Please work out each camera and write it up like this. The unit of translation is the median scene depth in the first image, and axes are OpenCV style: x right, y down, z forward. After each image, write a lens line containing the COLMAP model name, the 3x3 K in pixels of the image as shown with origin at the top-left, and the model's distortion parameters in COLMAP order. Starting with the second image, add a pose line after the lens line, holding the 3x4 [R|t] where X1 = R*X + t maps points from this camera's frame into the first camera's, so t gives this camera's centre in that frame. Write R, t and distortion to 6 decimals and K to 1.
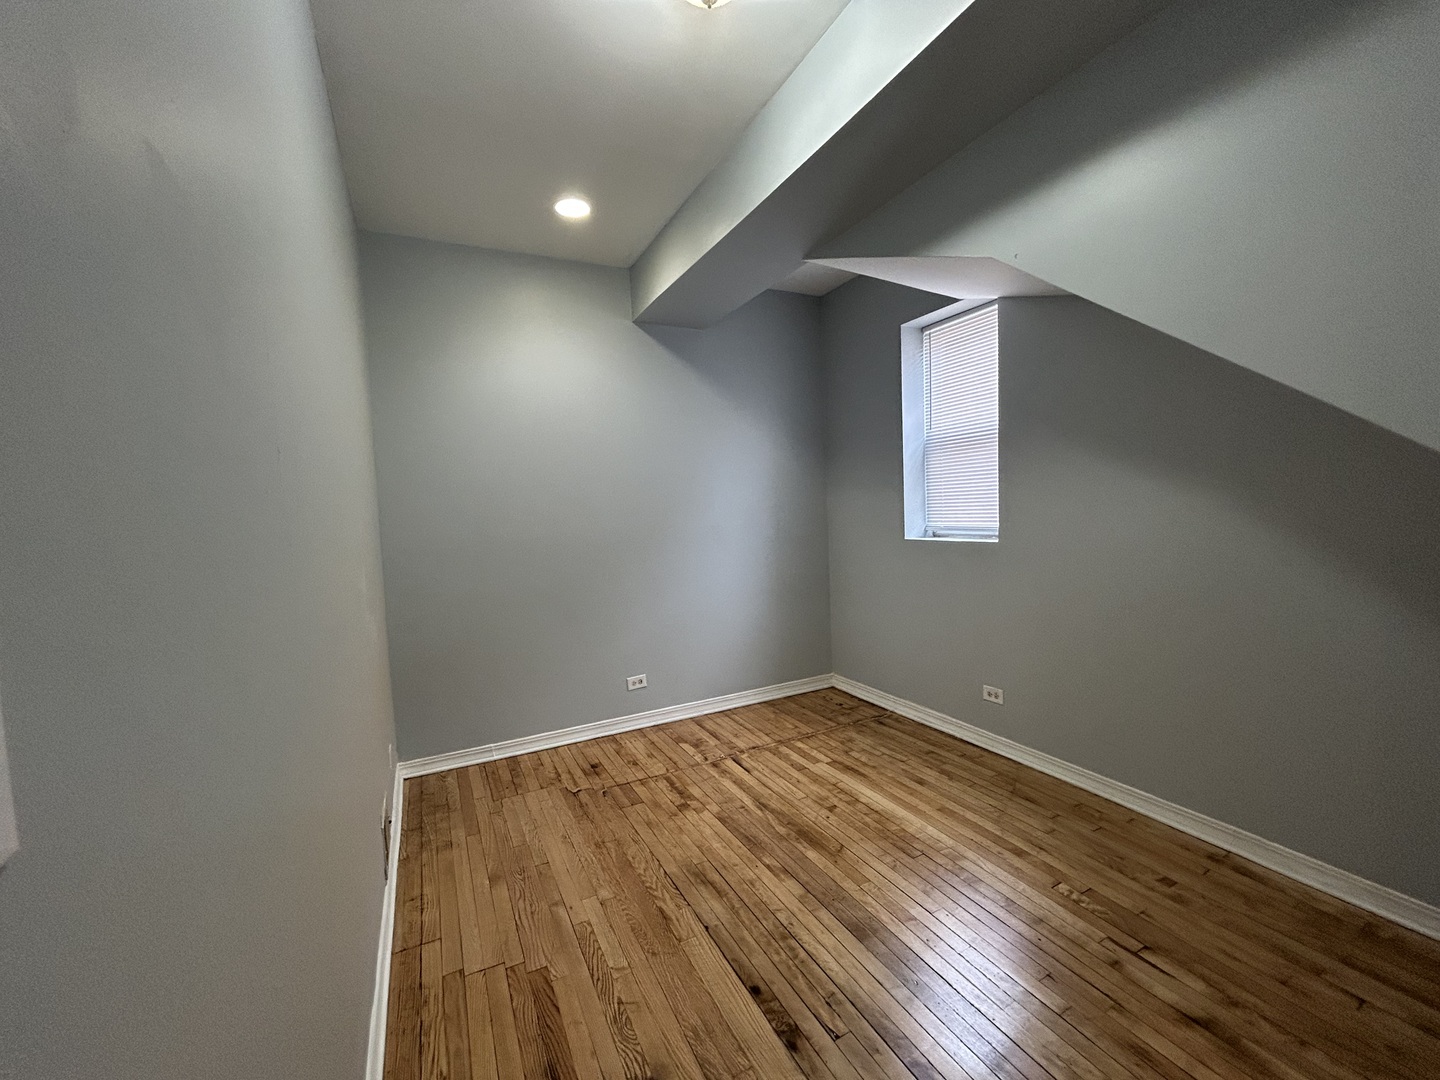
lens RADIAL K [[579.6, 0, 716.8], [0, 579.6, 545.0], [0, 0, 1]] dist [-0.000912, -0.000090]
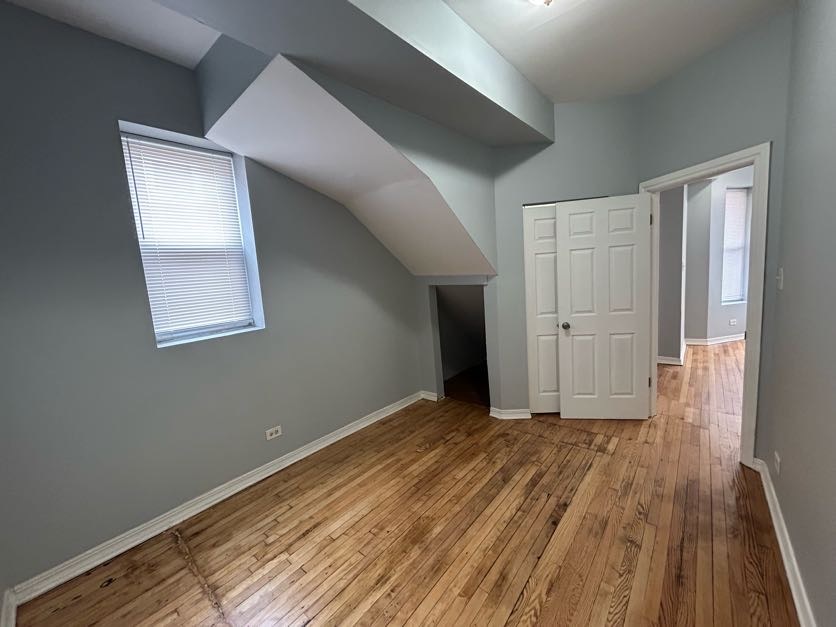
lens RADIAL K [[336.5, 0, 417.9], [0, 336.5, 312.5], [0, 0, 1]] dist [-0.000912, -0.000090]
pose [[-0.384551, -0.046538, 0.921930, -0.473861], [0.149005, 0.982502, 0.111748, -0.087301], [-0.910998, 0.180345, -0.370888, 1.040635]]
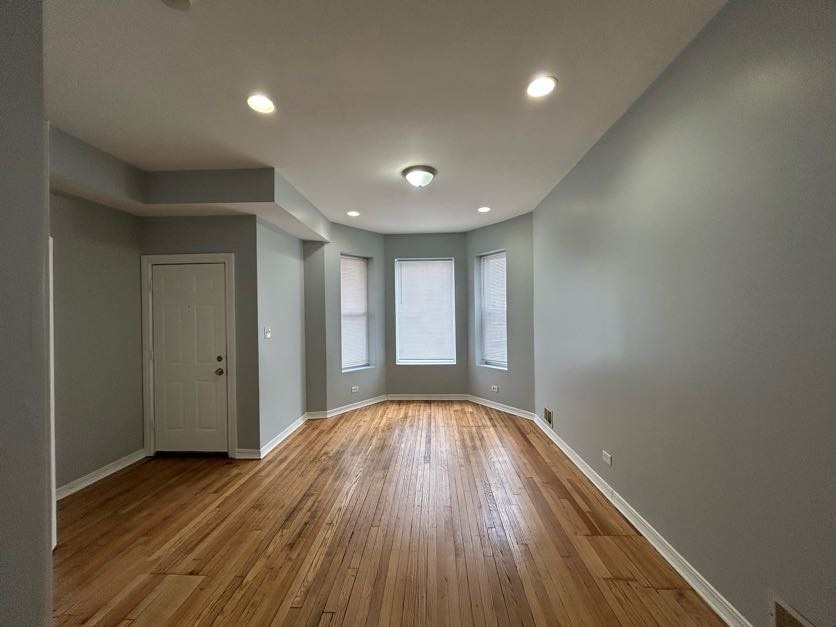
lens RADIAL K [[336.5, 0, 416.3], [0, 336.5, 311.7], [0, 0, 1]] dist [-0.000912, -0.000090]
pose [[-0.867673, 0.037392, 0.495727, -0.638557], [0.064608, 0.997192, 0.037866, -0.028523], [-0.492919, 0.064883, -0.867653, 0.098953]]
